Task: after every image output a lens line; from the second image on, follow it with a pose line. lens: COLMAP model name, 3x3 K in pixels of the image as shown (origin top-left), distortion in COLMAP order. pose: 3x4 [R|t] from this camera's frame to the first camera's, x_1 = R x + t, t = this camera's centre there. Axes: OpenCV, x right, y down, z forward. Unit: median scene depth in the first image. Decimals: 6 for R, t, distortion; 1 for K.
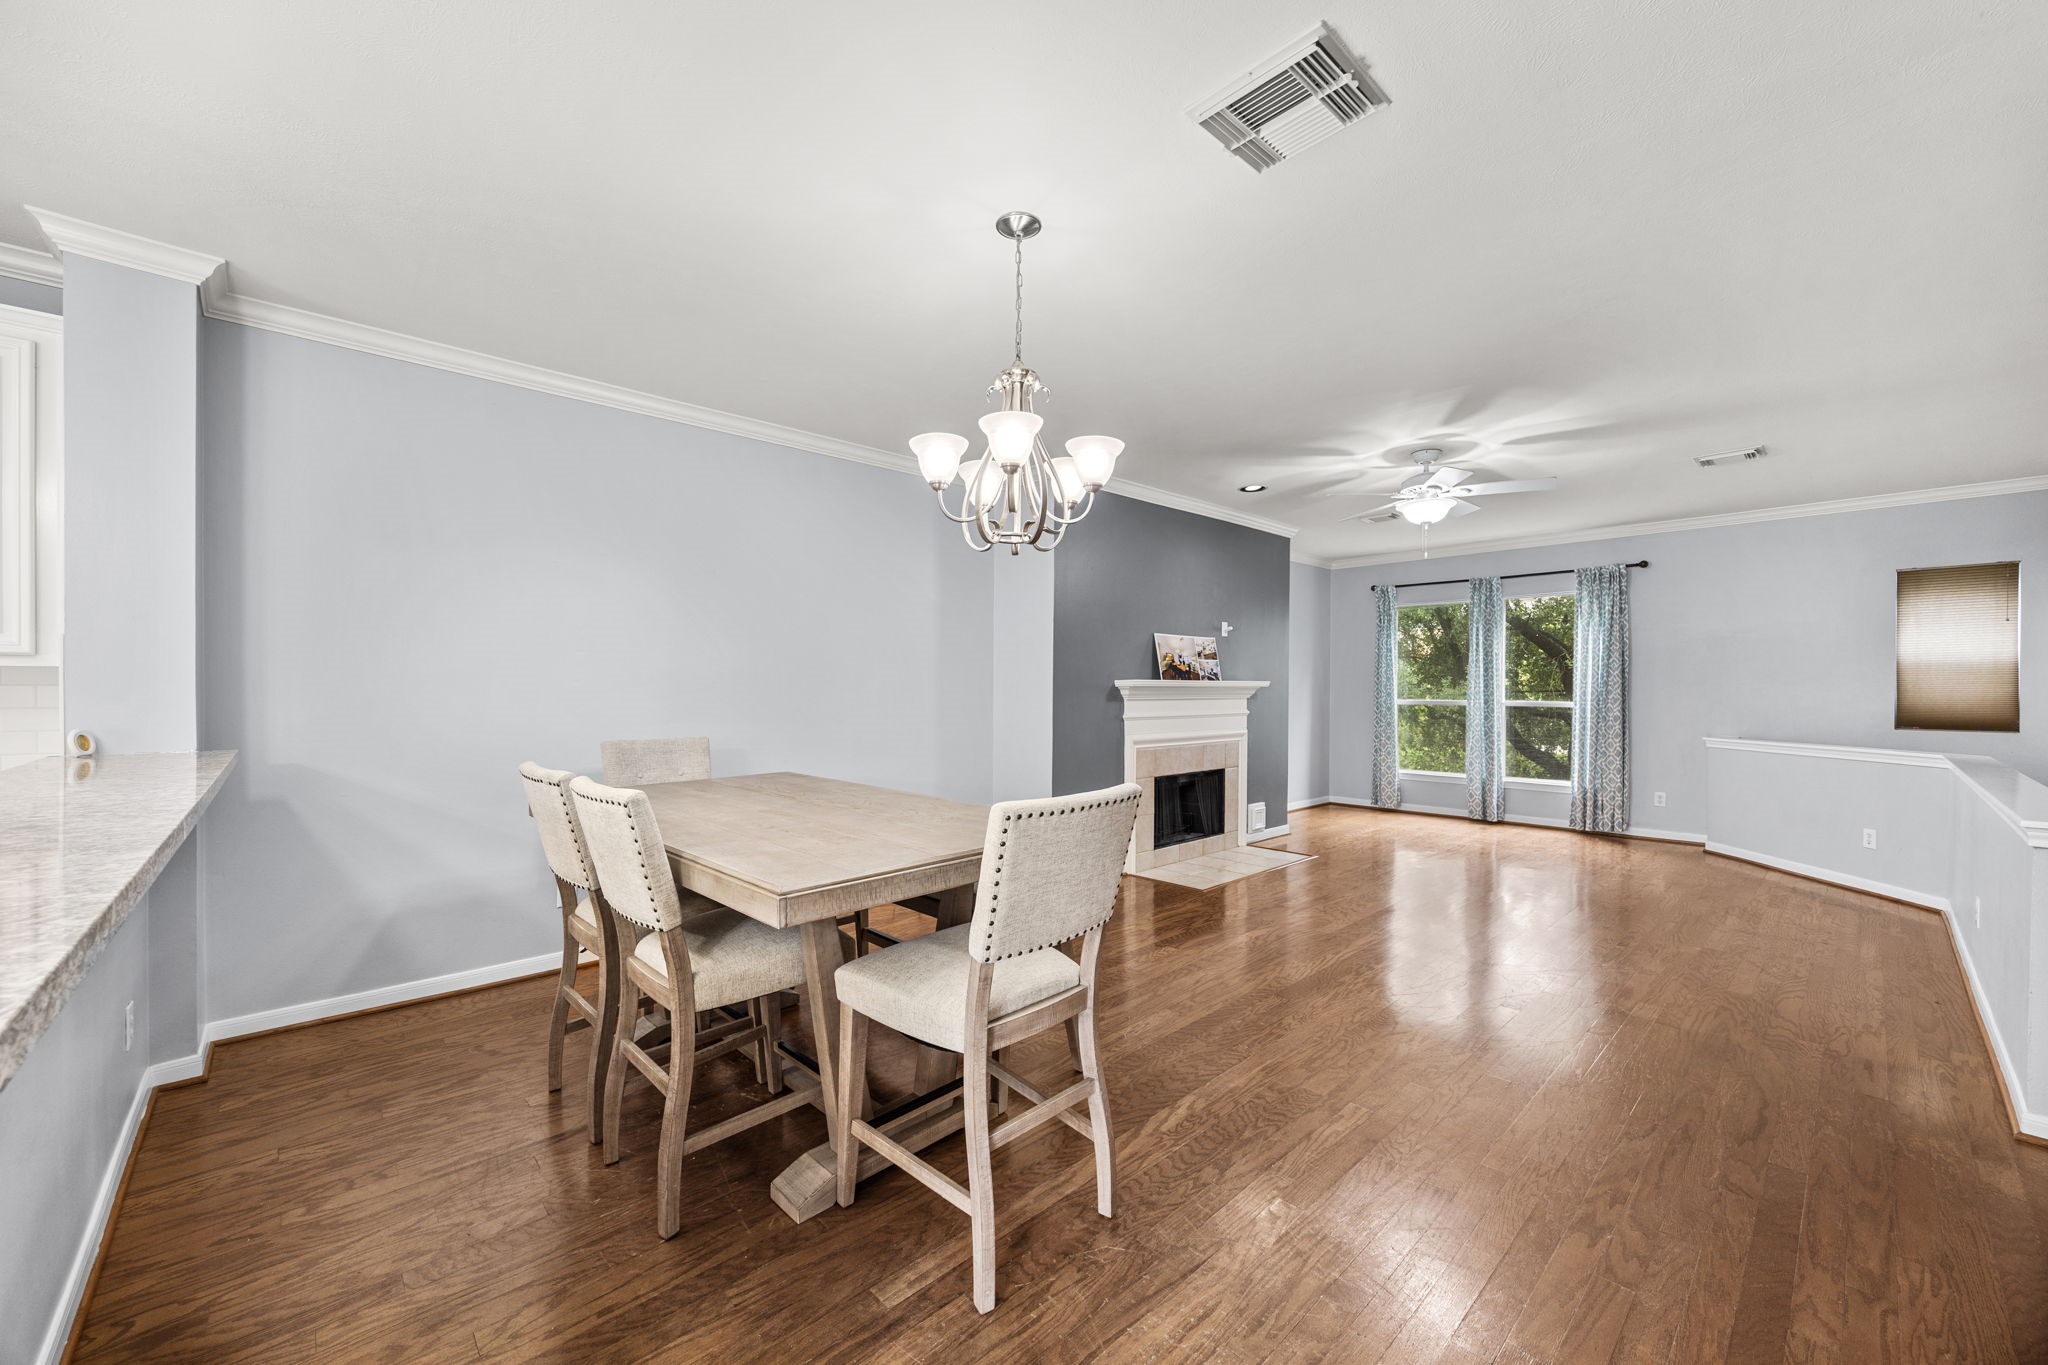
lens RADIAL K [[787.3, 0, 1024.2], [0, 787.3, 693.2], [0, 0, 1]] dist [-0.001857, -0.000188]
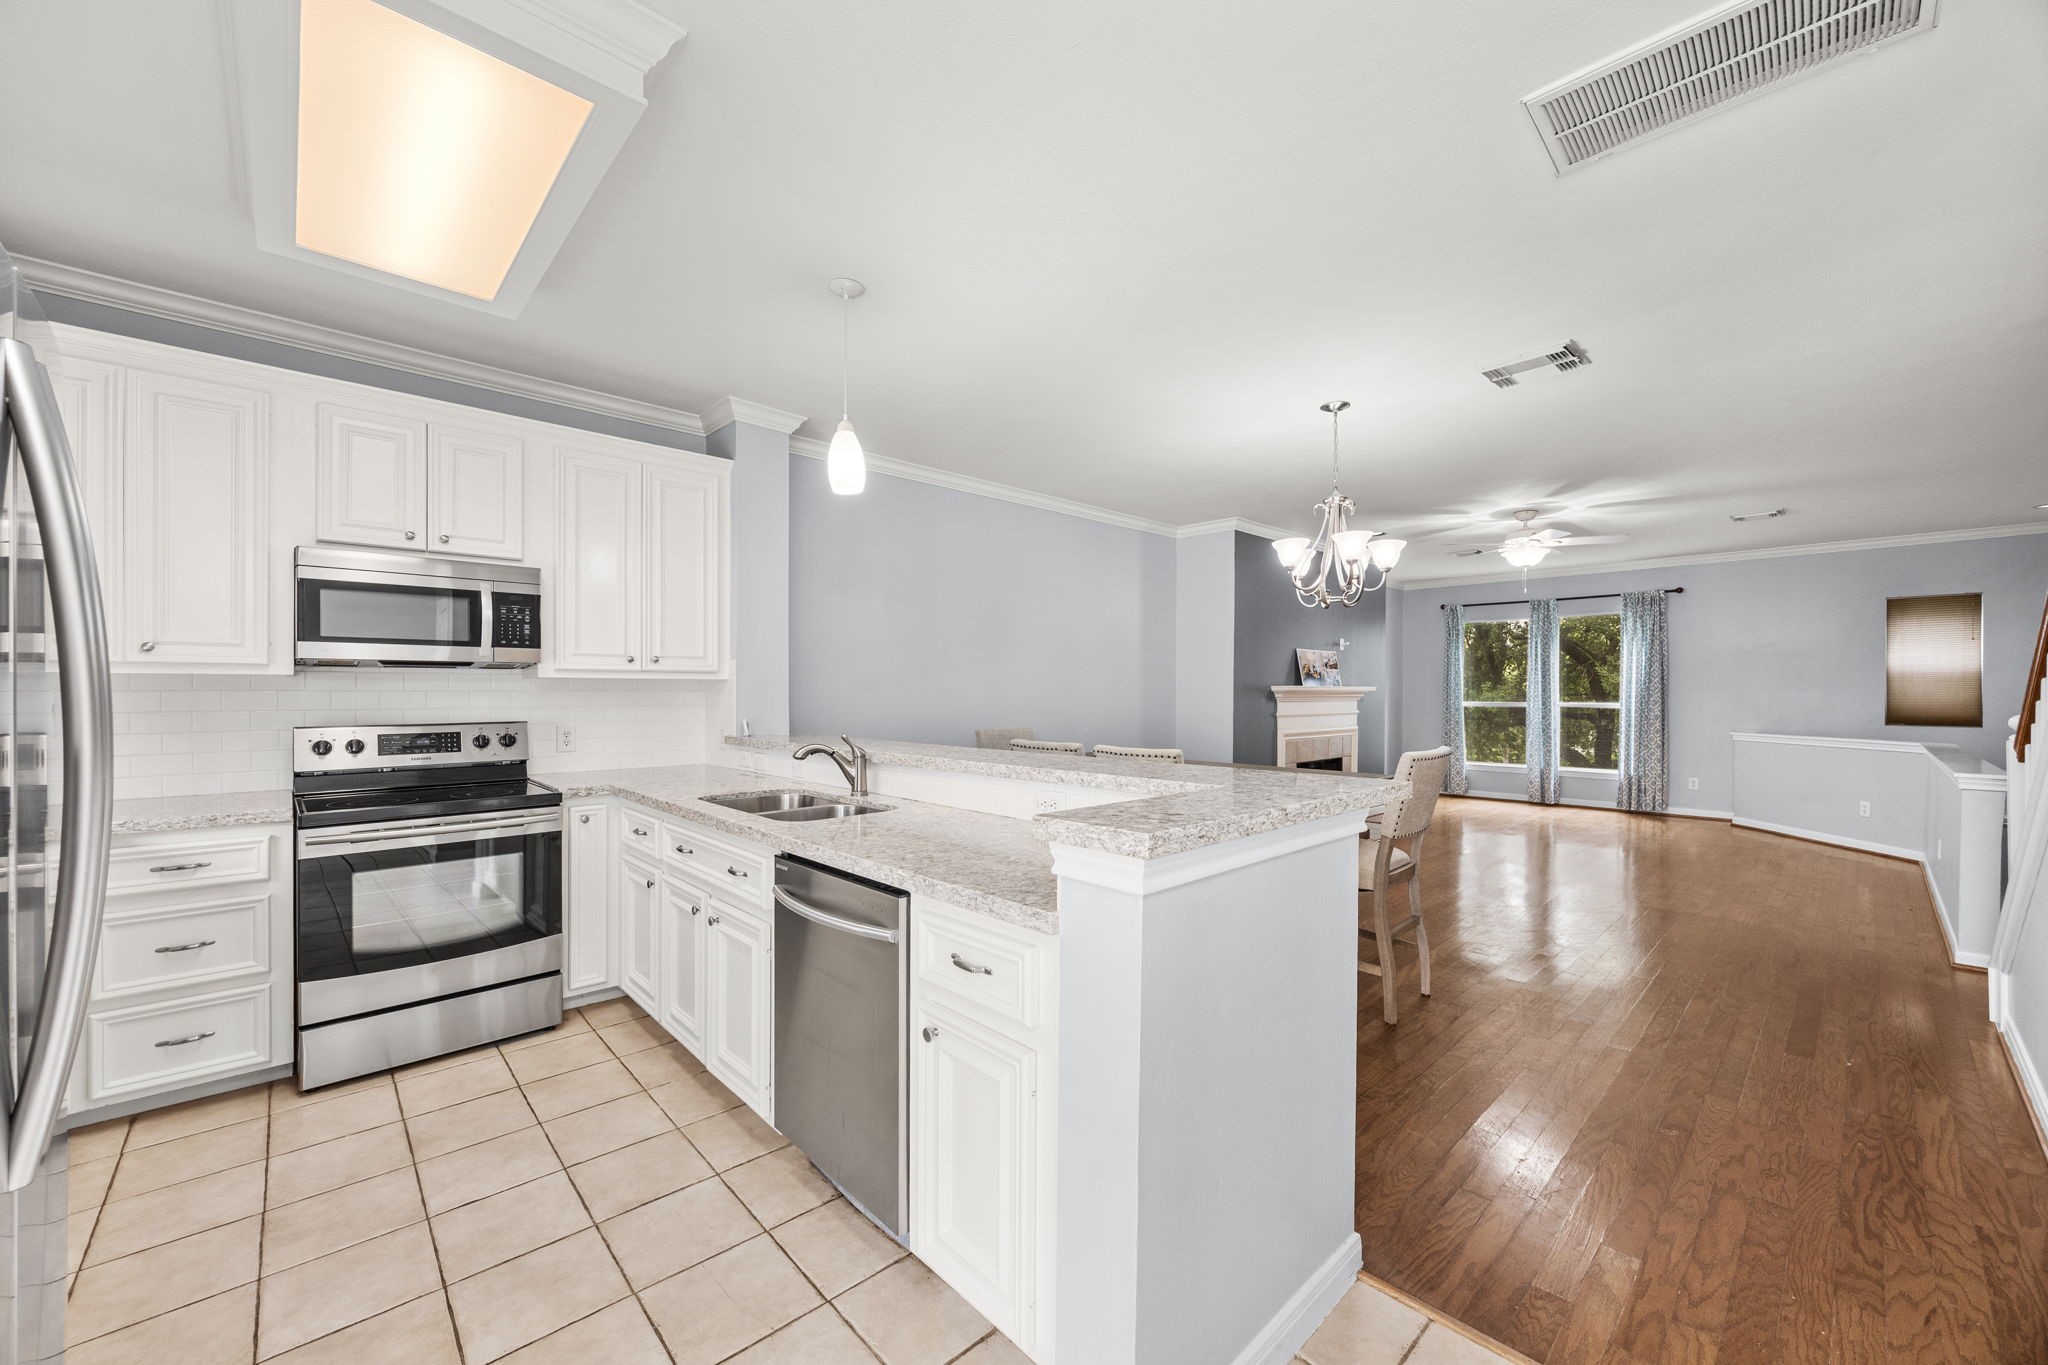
lens RADIAL K [[787.3, 0, 1024.2], [0, 787.3, 693.2], [0, 0, 1]] dist [-0.001857, -0.000188]
pose [[0.999999, 0.000910, 0.000929, -0.223295], [-0.000906, 0.999990, -0.004314, 0.001111], [-0.000933, 0.004313, 0.999990, -0.211284]]
